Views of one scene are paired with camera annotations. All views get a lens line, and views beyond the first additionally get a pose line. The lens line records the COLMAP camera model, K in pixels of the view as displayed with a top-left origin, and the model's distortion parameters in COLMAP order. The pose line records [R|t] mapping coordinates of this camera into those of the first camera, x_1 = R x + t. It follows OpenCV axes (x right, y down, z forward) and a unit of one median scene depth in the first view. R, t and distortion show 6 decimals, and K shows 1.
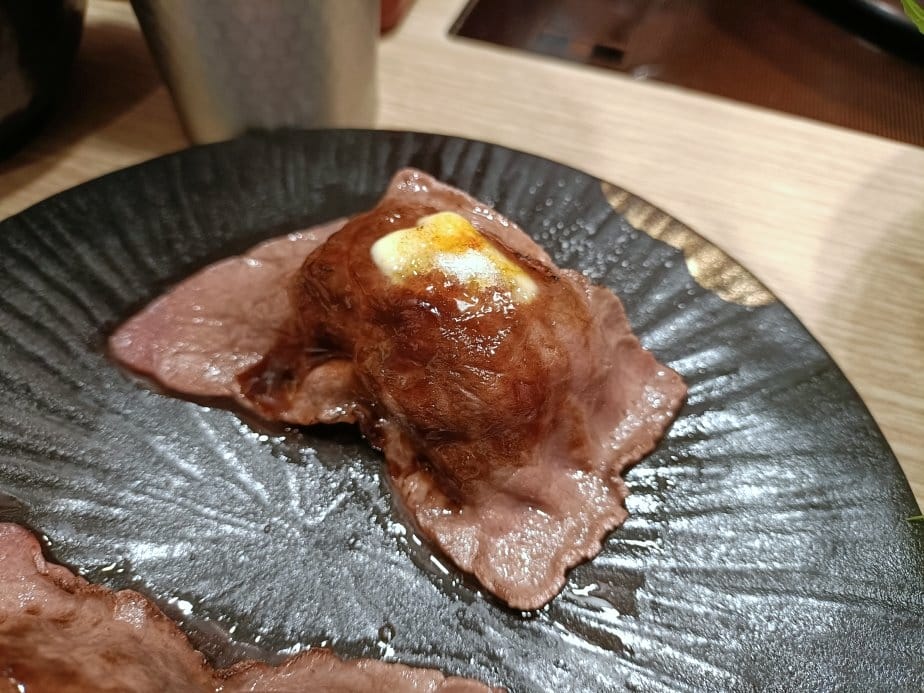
lens RADIAL K [[714.4, 0, 462.0], [0, 714.4, 346.5], [0, 0, 1]] dist [0.013868, -0.151960]
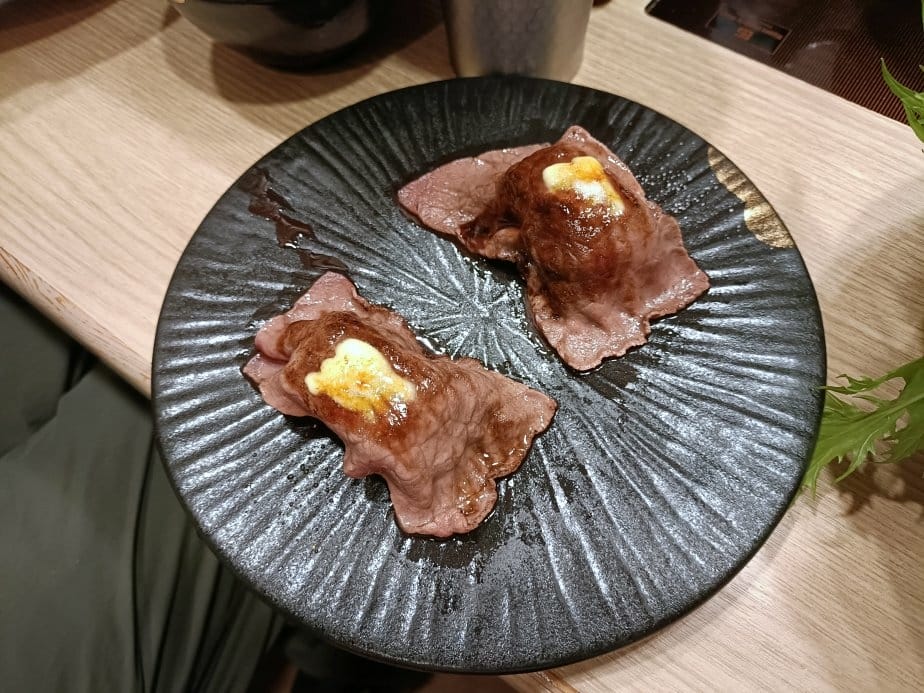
lens RADIAL K [[700.4, 0, 465.0], [0, 700.4, 364.3], [0, 0, 1]] dist [0.084155, -0.148577]
pose [[0.946258, 0.243778, -0.212528, 0.173763], [-0.201763, 0.958553, 0.201167, 0.017412], [0.252759, -0.147475, 0.956224, -0.797819]]
